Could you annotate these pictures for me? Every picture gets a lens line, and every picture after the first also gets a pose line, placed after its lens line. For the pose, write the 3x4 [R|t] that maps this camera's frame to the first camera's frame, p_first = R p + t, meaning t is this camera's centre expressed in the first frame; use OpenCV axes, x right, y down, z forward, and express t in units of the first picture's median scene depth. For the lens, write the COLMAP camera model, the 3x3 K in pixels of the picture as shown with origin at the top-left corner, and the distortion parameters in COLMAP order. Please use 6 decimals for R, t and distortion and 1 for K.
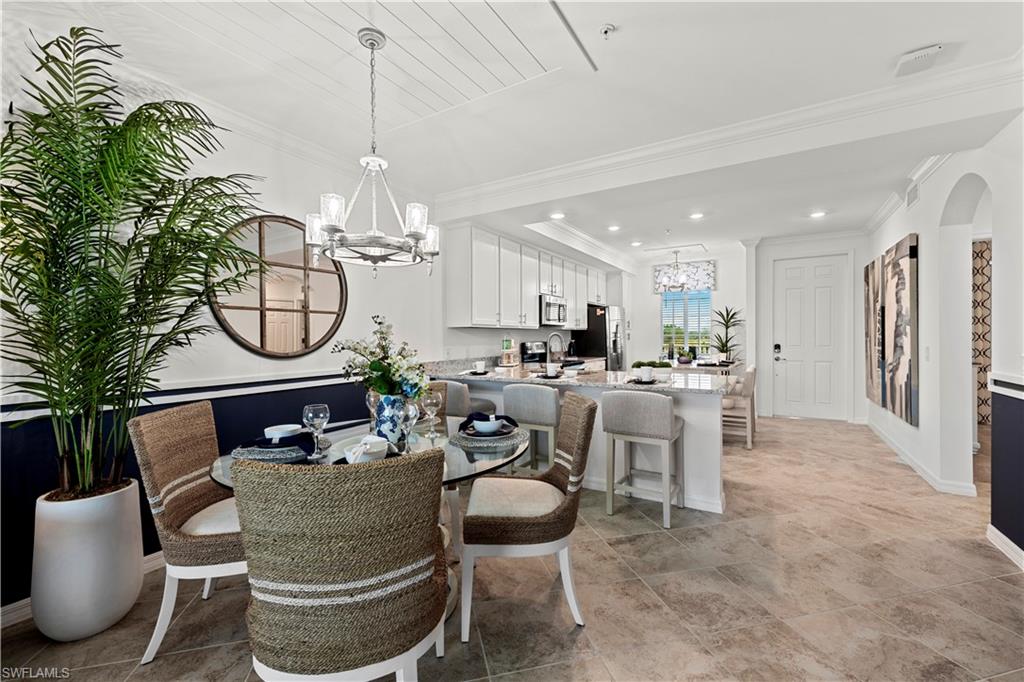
lens RADIAL K [[420.6, 0, 513.8], [0, 420.6, 339.6], [0, 0, 1]] dist [0.005477, -0.001259]
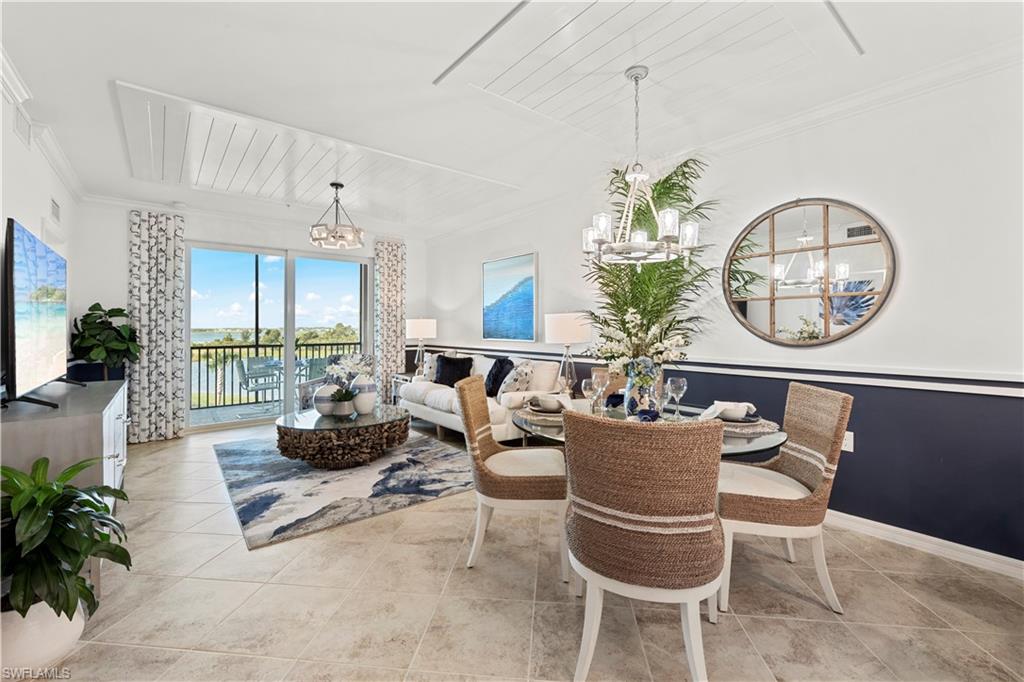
lens RADIAL K [[420.6, 0, 506.1], [0, 420.6, 324.0], [0, 0, 1]] dist [0.005477, -0.001259]
pose [[-0.339698, -0.001419, -0.940533, 0.421631], [-0.001045, 0.999999, -0.001132, -0.004642], [0.940534, 0.000598, -0.339699, 0.496198]]
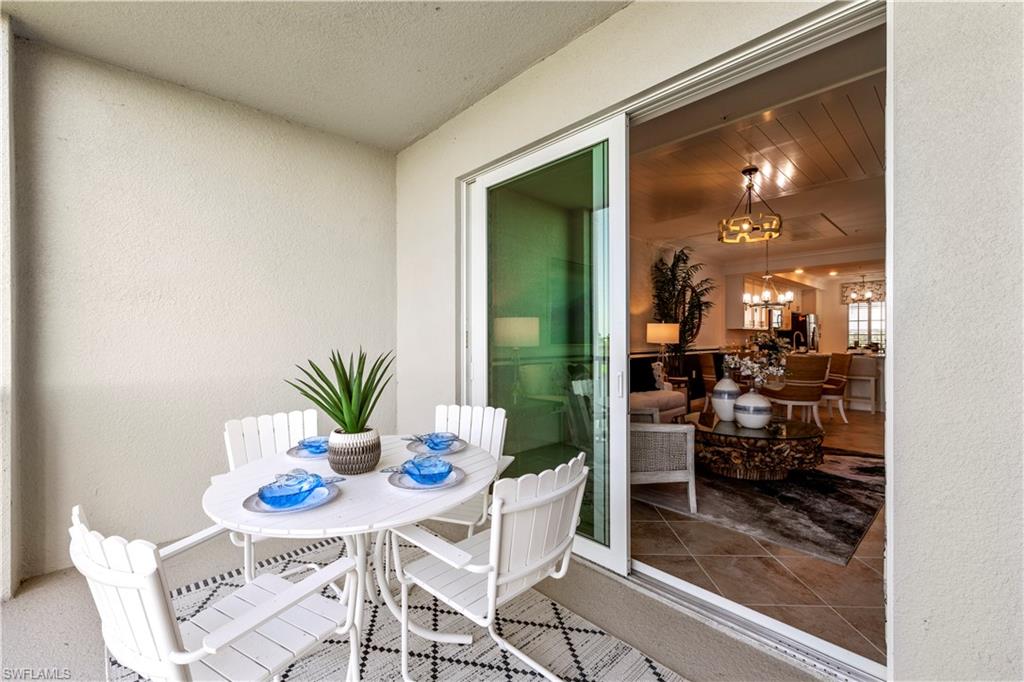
lens RADIAL K [[420.6, 0, 512.3], [0, 420.6, 339.7], [0, 0, 1]] dist [0.005477, -0.001259]
pose [[0.959370, 0.007573, -0.282048, -0.598663], [-0.007648, 0.999970, 0.000834, 0.027928], [0.282046, 0.001357, 0.959400, -1.208349]]
